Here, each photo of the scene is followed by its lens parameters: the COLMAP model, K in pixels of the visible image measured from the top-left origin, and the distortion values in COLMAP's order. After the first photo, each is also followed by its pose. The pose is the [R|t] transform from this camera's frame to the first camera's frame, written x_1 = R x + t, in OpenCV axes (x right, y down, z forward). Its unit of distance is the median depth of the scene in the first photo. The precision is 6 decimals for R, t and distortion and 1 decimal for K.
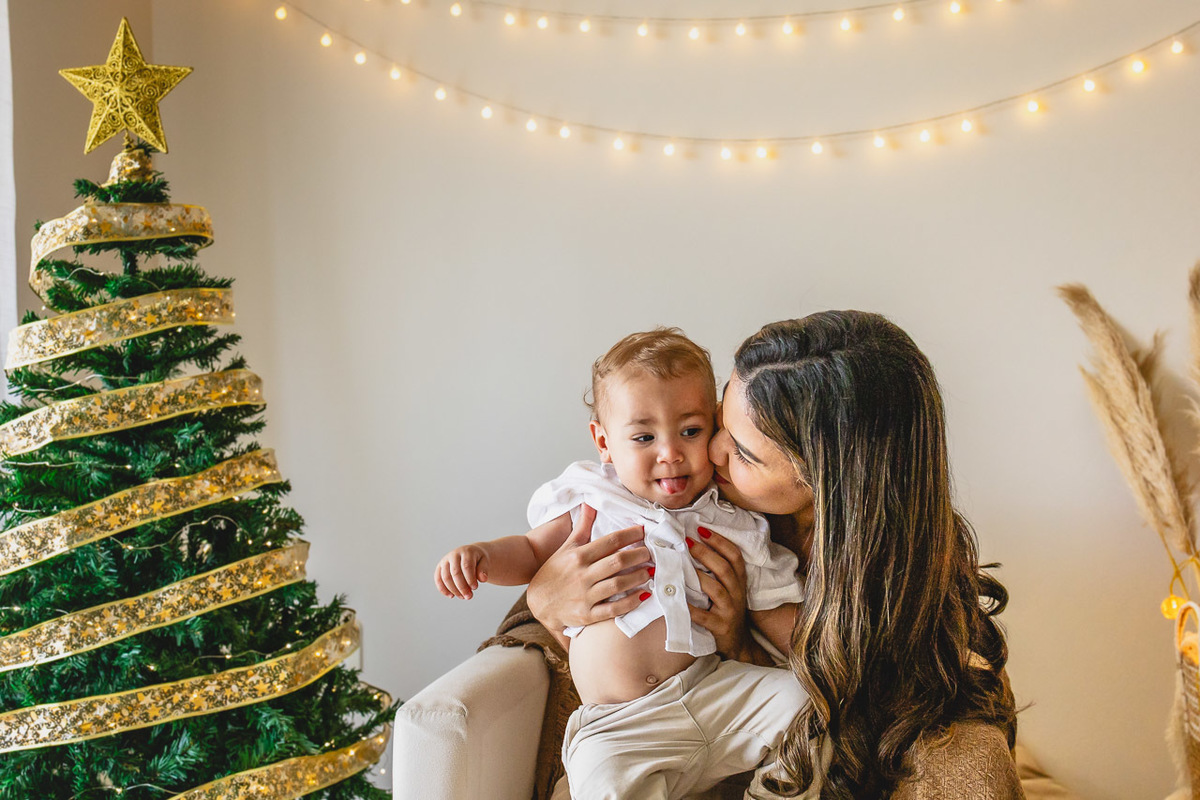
lens RADIAL K [[1254.9, 0, 620.4], [0, 1254.9, 417.2], [0, 0, 1]] dist [0.006425, -0.006507]
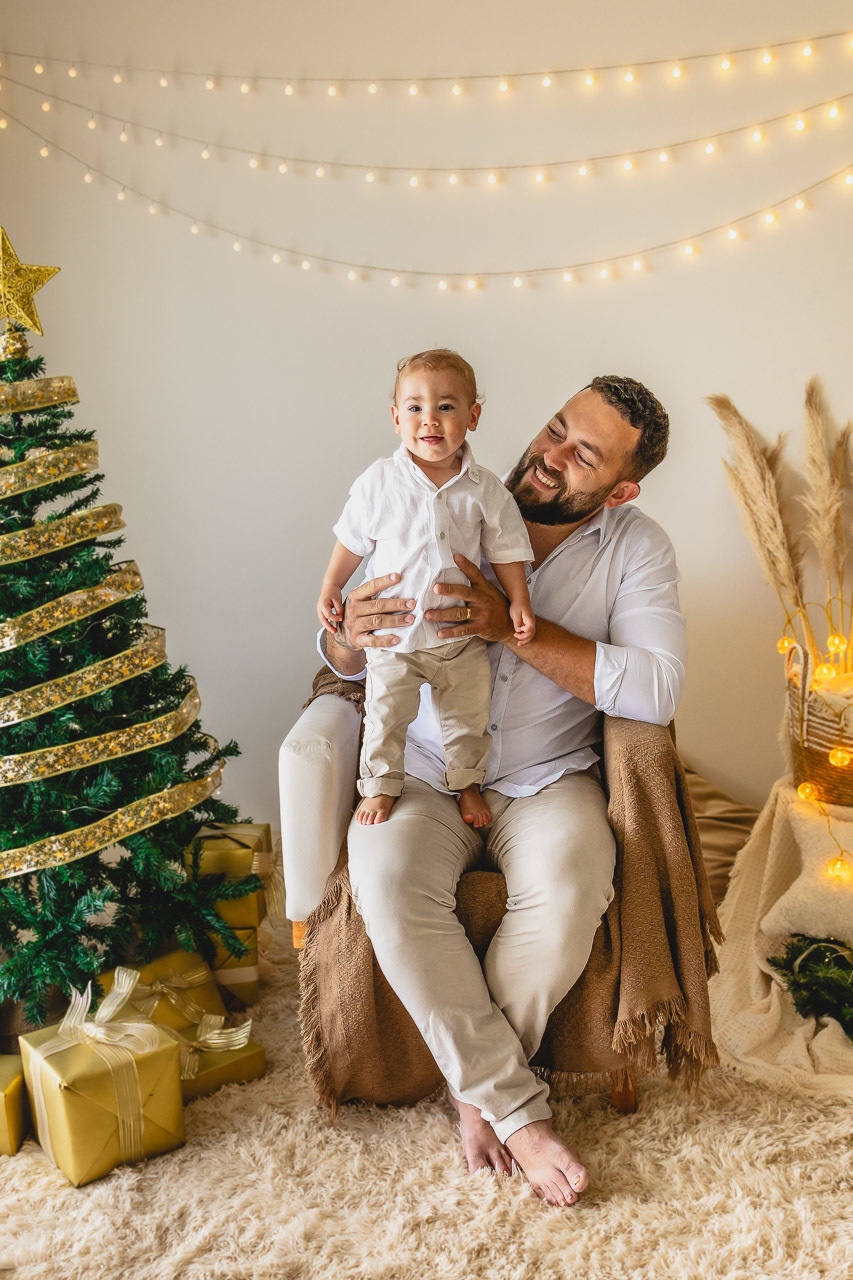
lens RADIAL K [[1366.2, 0, 416.5], [0, 1366.2, 642.5], [0, 0, 1]] dist [0.009830, 0.030869]
pose [[0.991140, -0.042060, 0.125986, -0.184143], [0.021730, 0.987105, 0.158592, -0.123097], [-0.131032, -0.154449, 0.979273, -0.513064]]
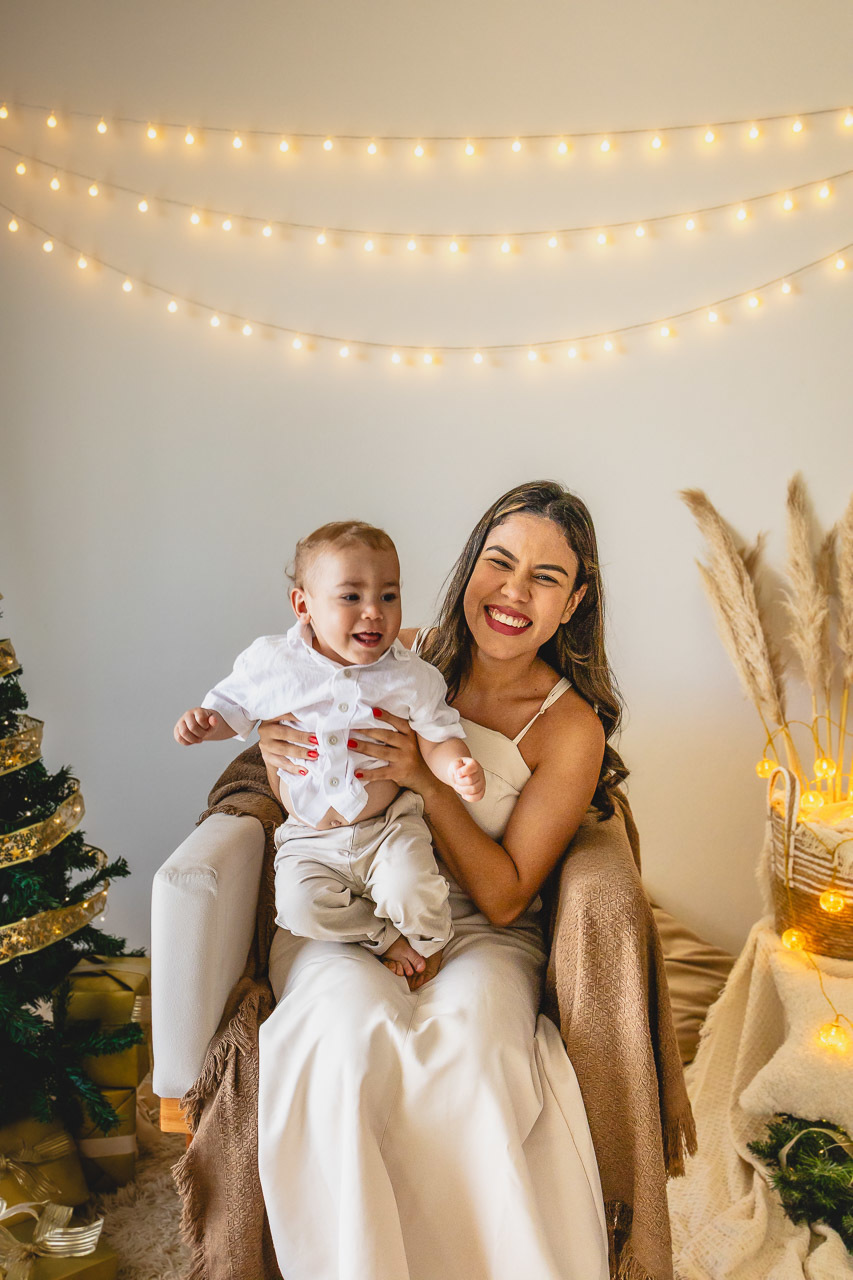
lens RADIAL K [[1268.4, 0, 416.1], [0, 1268.4, 640.1], [0, 0, 1]] dist [0.028570, -0.007880]
pose [[0.988024, 0.007828, 0.154101, -0.104501], [-0.019161, 0.997206, 0.072195, -0.068271], [-0.153106, -0.074283, 0.985414, -0.184779]]
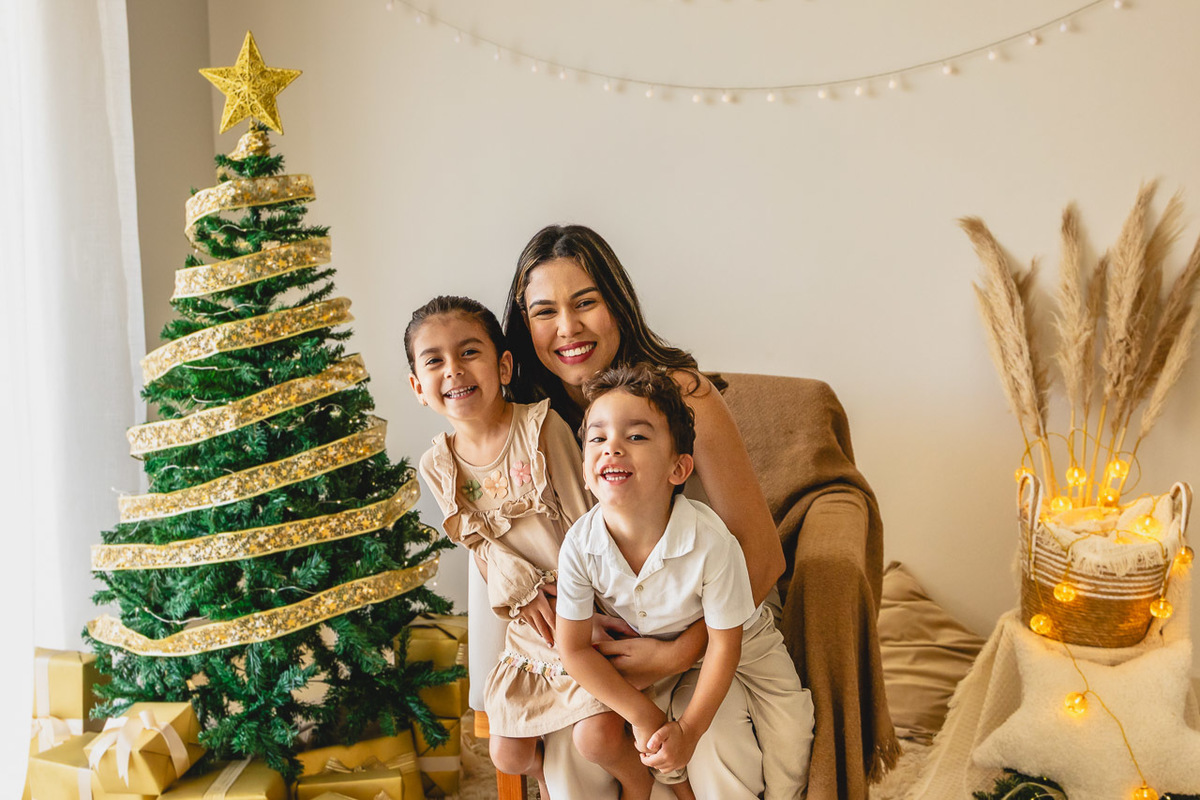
lens RADIAL K [[1353.4, 0, 580.5], [0, 1353.4, 432.4], [0, 0, 1]] dist [0.021174, 0.016348]
pose [[0.999849, 0.015435, 0.008002, -0.051876], [-0.016399, 0.990131, 0.139181, -0.109929], [-0.005775, -0.139291, 0.990235, -0.529487]]
